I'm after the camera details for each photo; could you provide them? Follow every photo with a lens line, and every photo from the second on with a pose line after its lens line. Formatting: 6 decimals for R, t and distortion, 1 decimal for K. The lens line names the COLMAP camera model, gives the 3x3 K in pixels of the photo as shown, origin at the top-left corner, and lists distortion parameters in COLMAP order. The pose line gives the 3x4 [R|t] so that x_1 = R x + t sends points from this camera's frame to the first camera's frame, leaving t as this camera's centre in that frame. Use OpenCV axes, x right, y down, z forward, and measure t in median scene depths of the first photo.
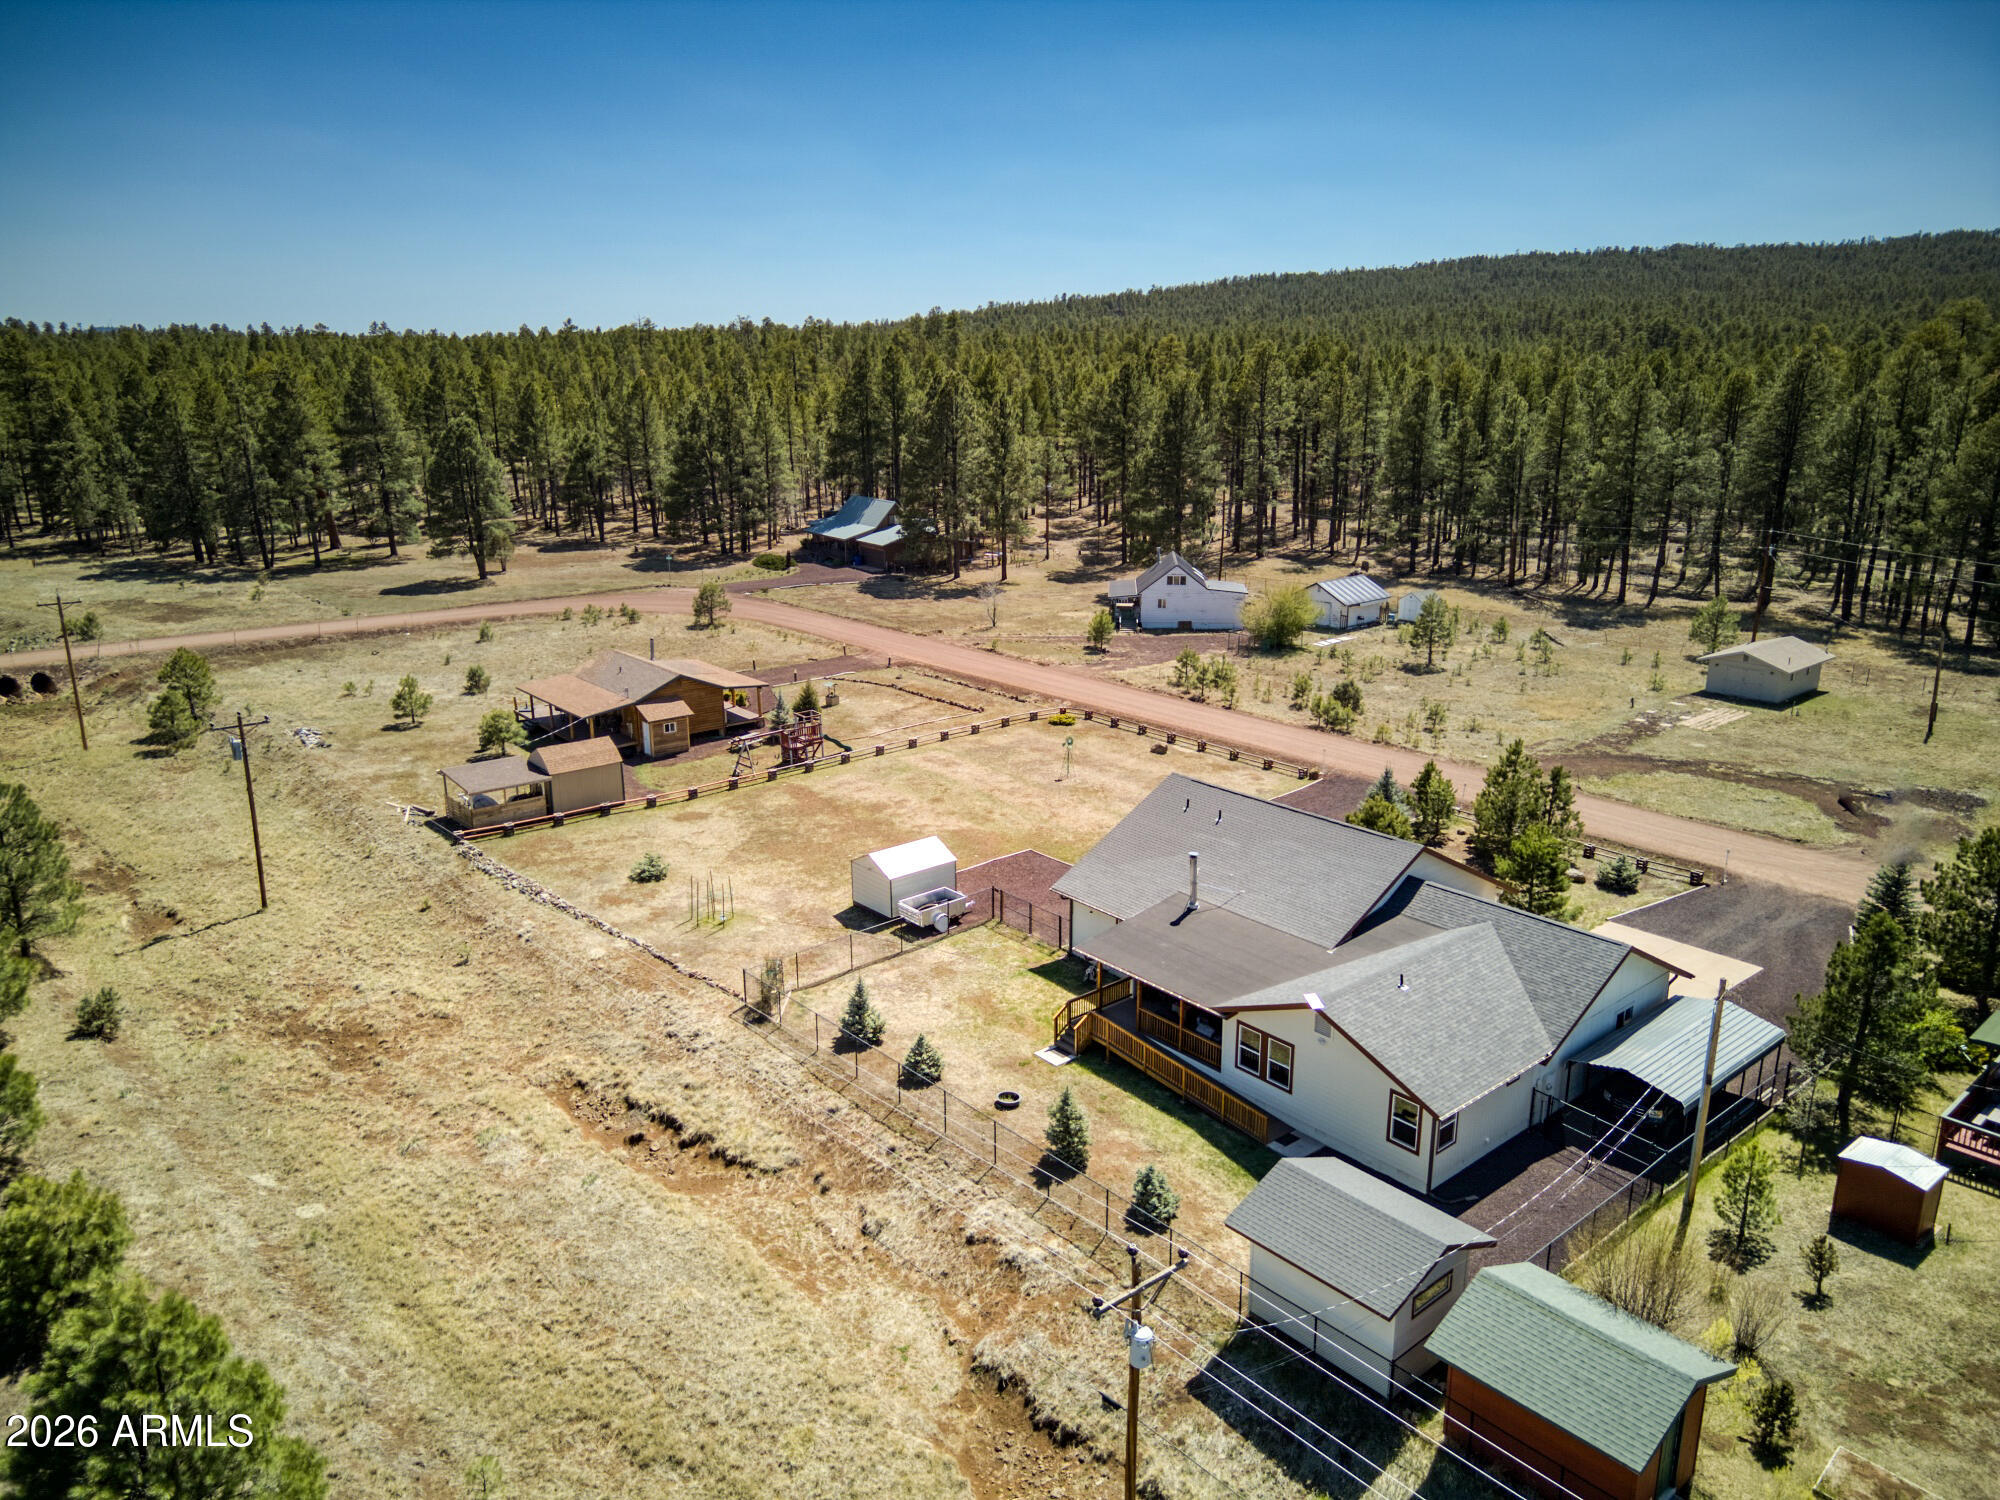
lens RADIAL K [[1395.7, 0, 995.9], [0, 1395.7, 747.3], [0, 0, 1]] dist [0.087803, -0.082749]
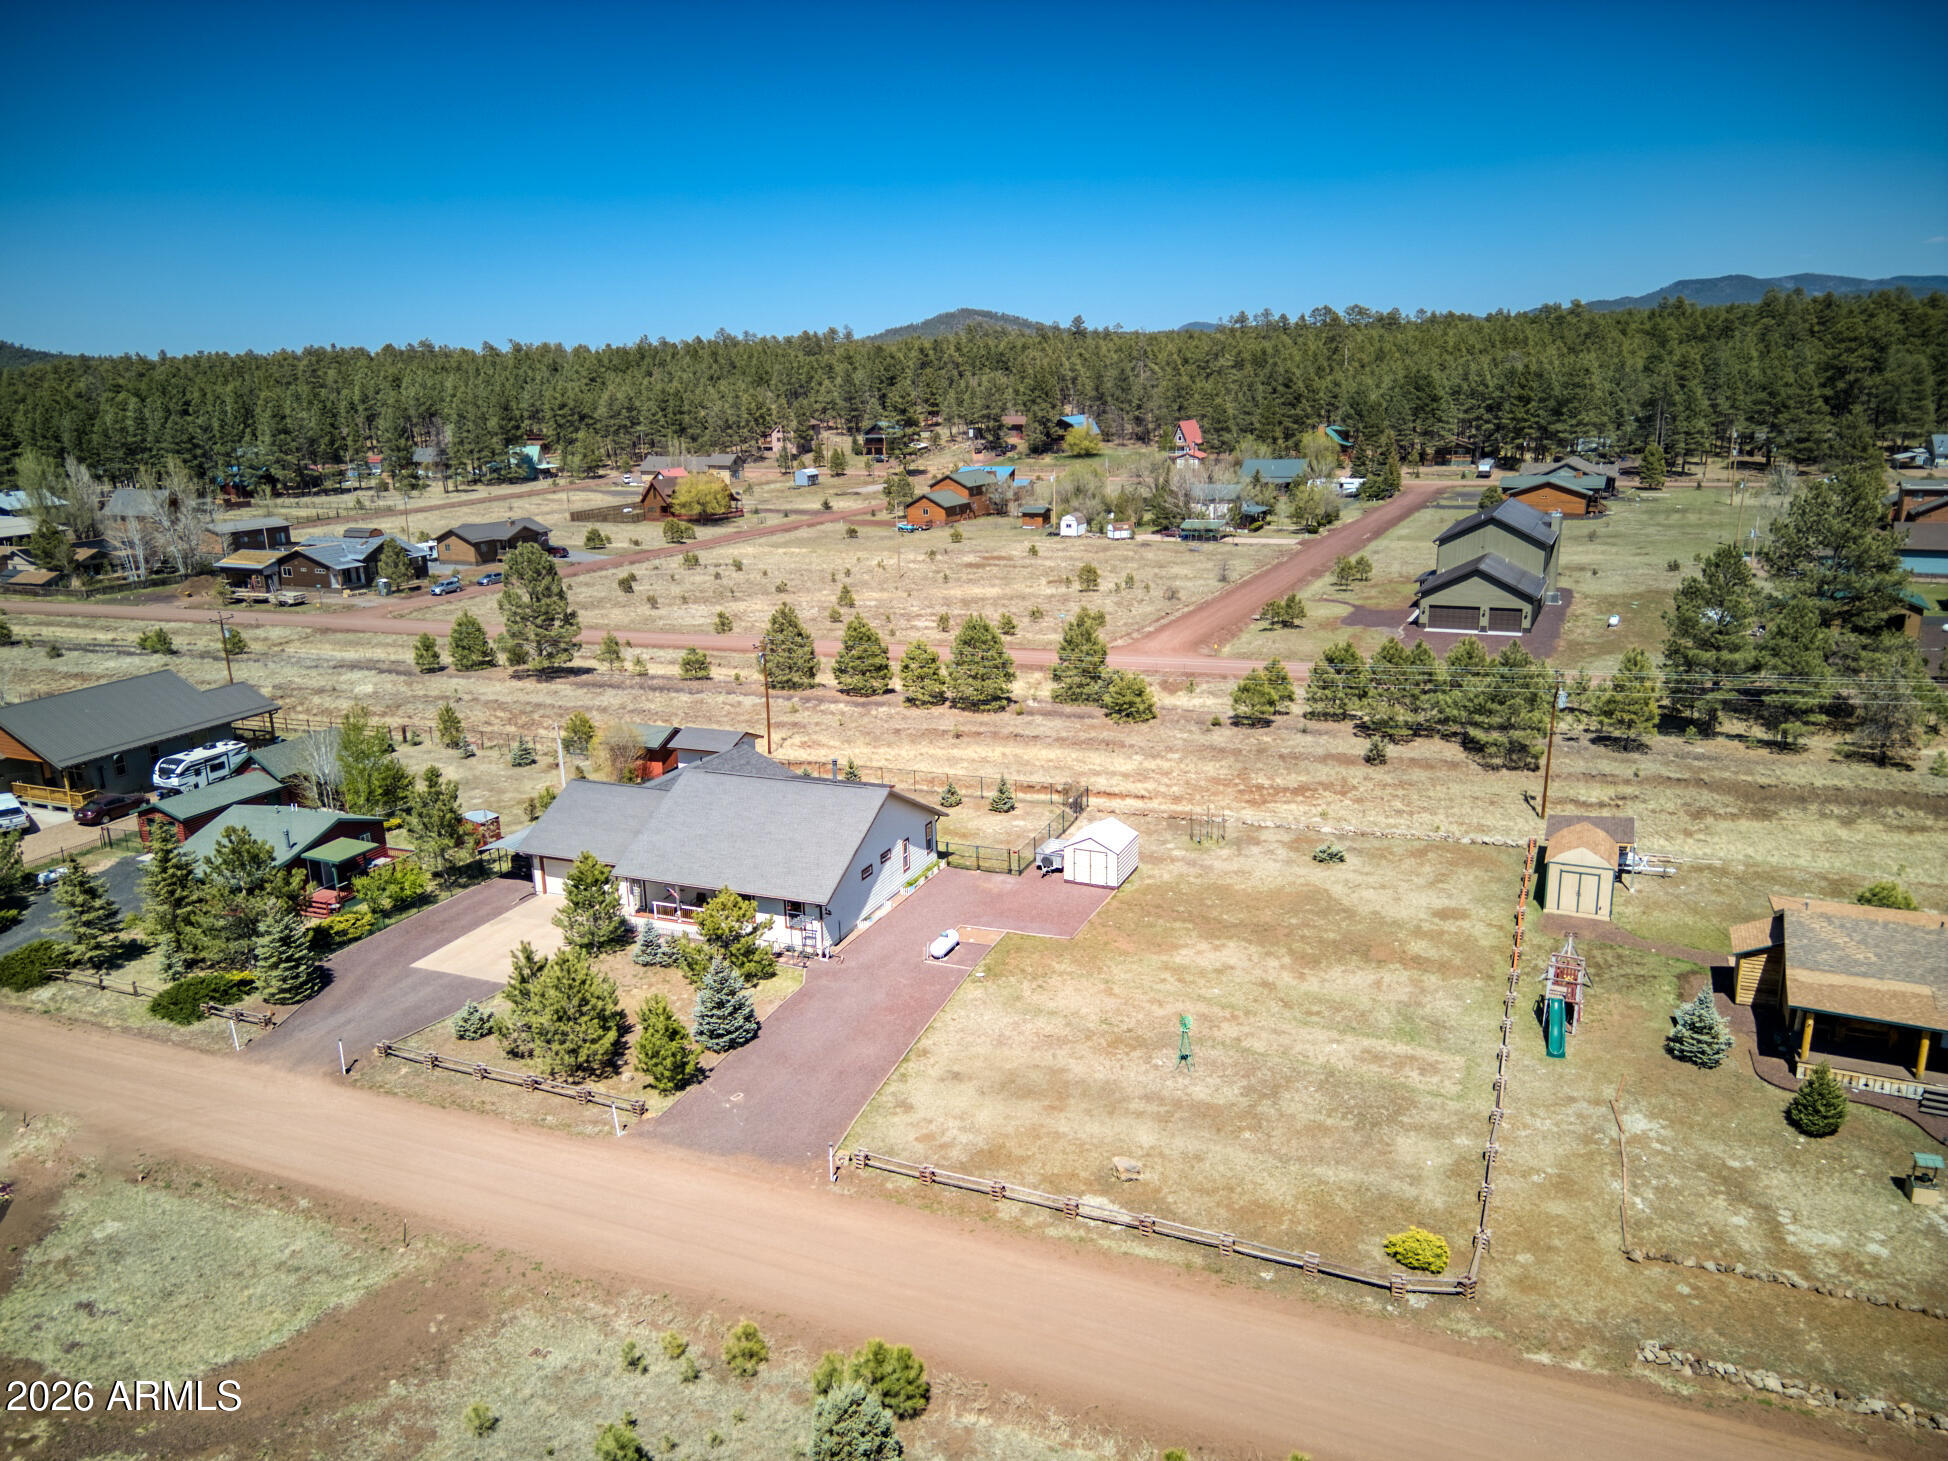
lens RADIAL K [[1380.2, 0, 969.4], [0, 1380.2, 779.4], [0, 0, 1]] dist [0.084795, -0.093688]
pose [[-0.904249, 0.141837, -0.402761, 0.457463], [-0.095801, 0.851789, 0.515052, -0.501850], [0.416120, 0.504320, -0.756641, 1.618316]]
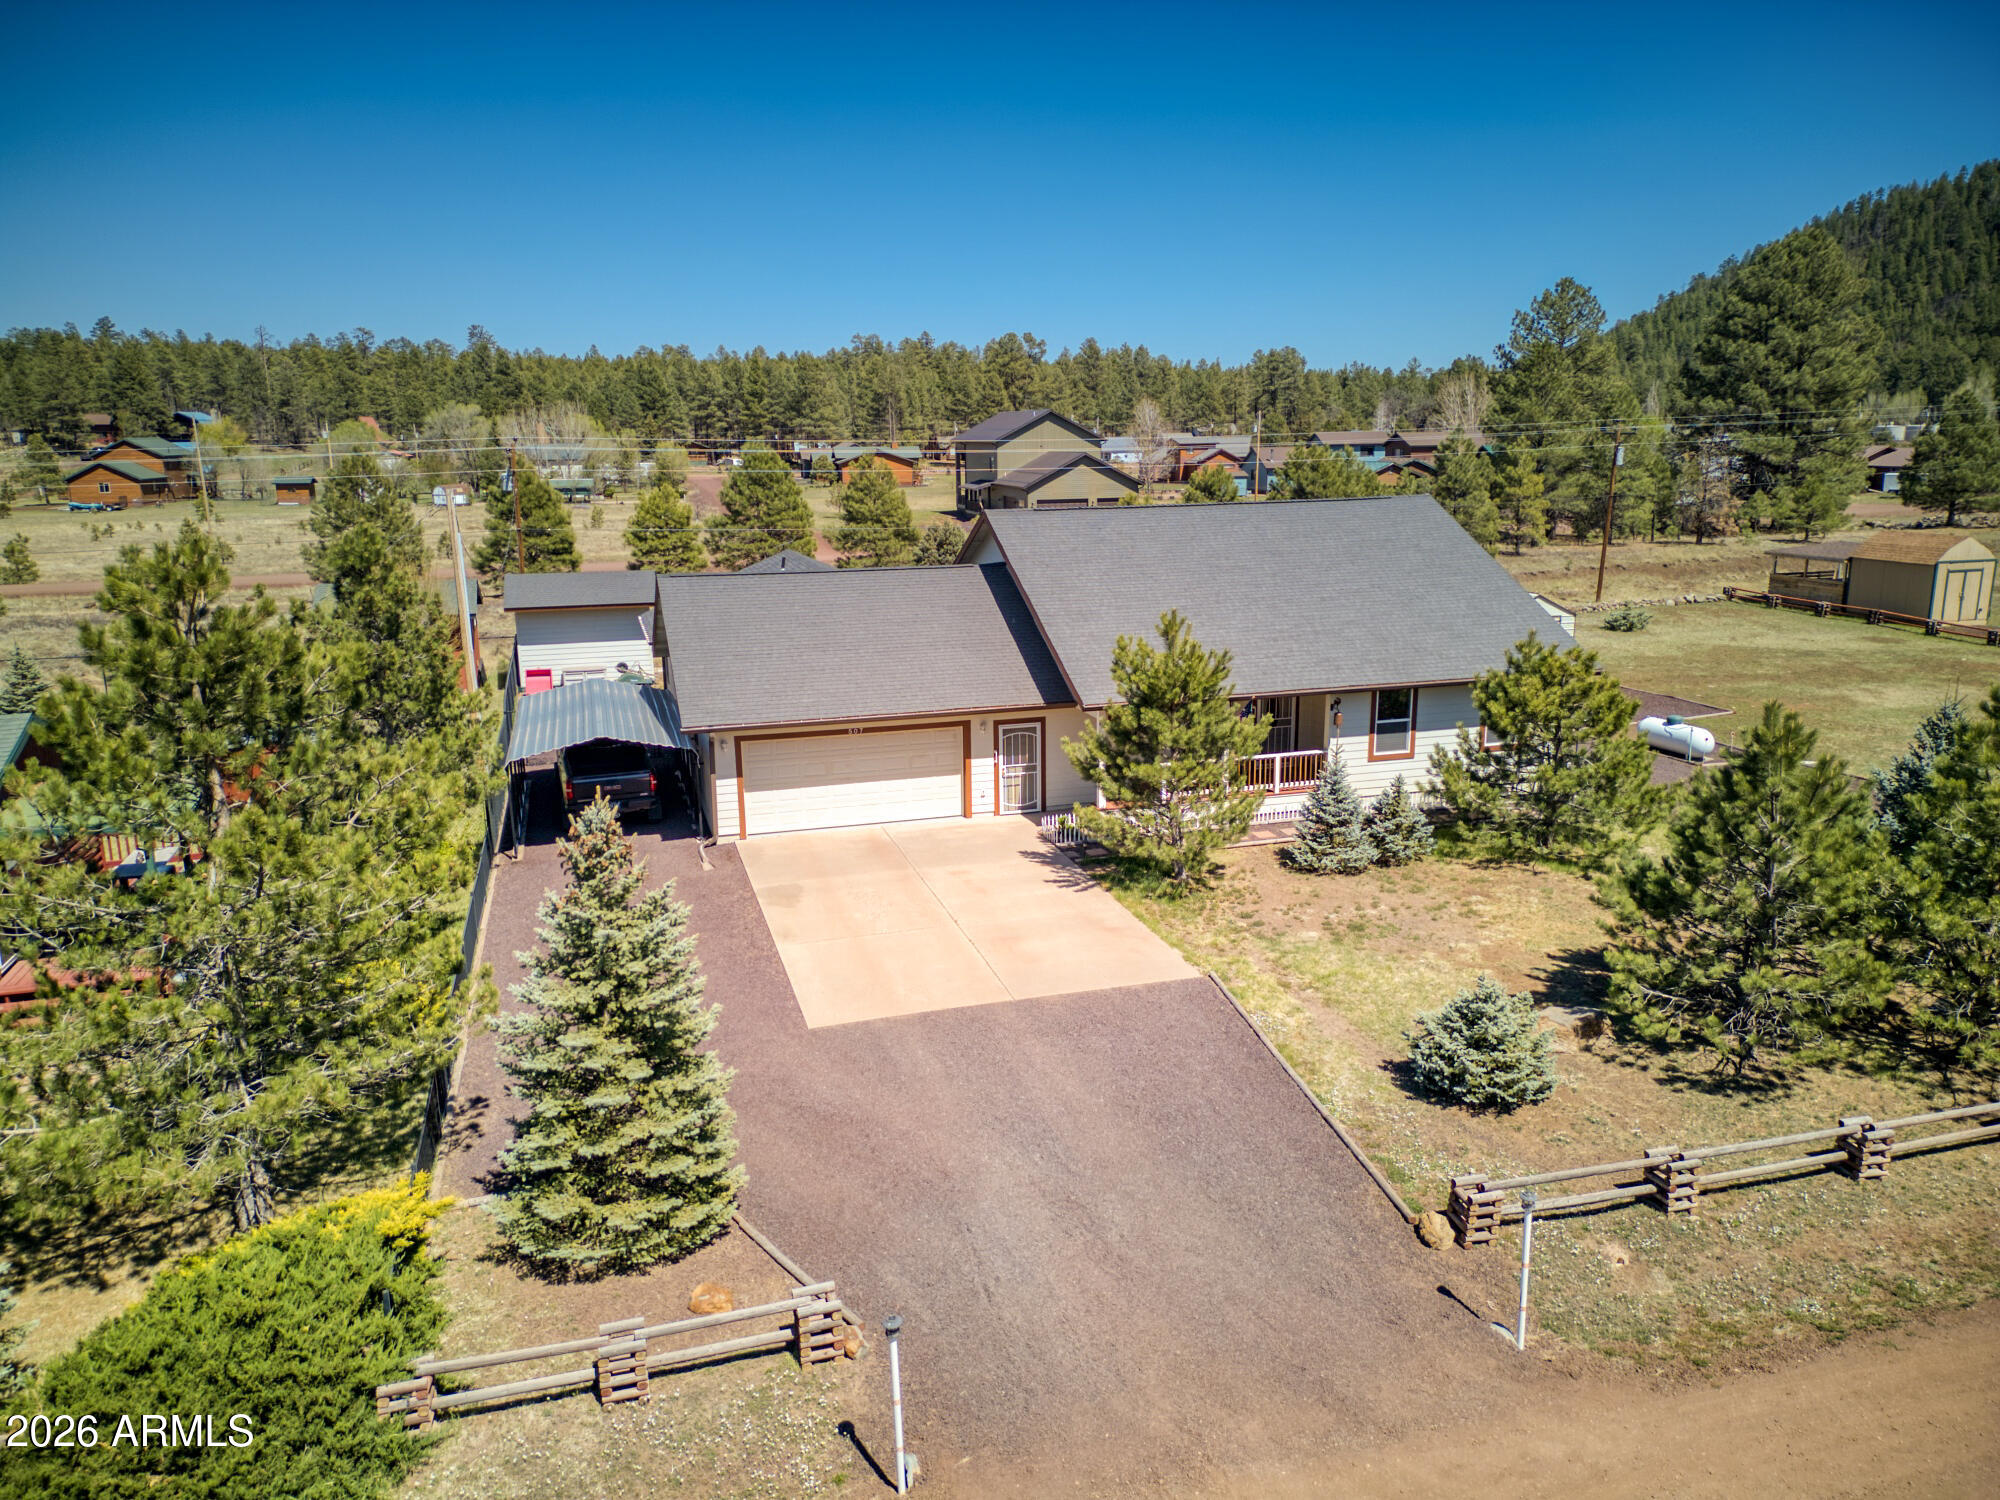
lens RADIAL K [[1395.7, 0, 995.9], [0, 1395.7, 747.3], [0, 0, 1]] dist [0.087803, -0.082749]
pose [[-0.419151, 0.202551, -0.885034, 0.661705], [-0.238501, 0.915998, 0.322591, -0.027612], [0.876031, 0.346296, -0.335633, 0.921679]]
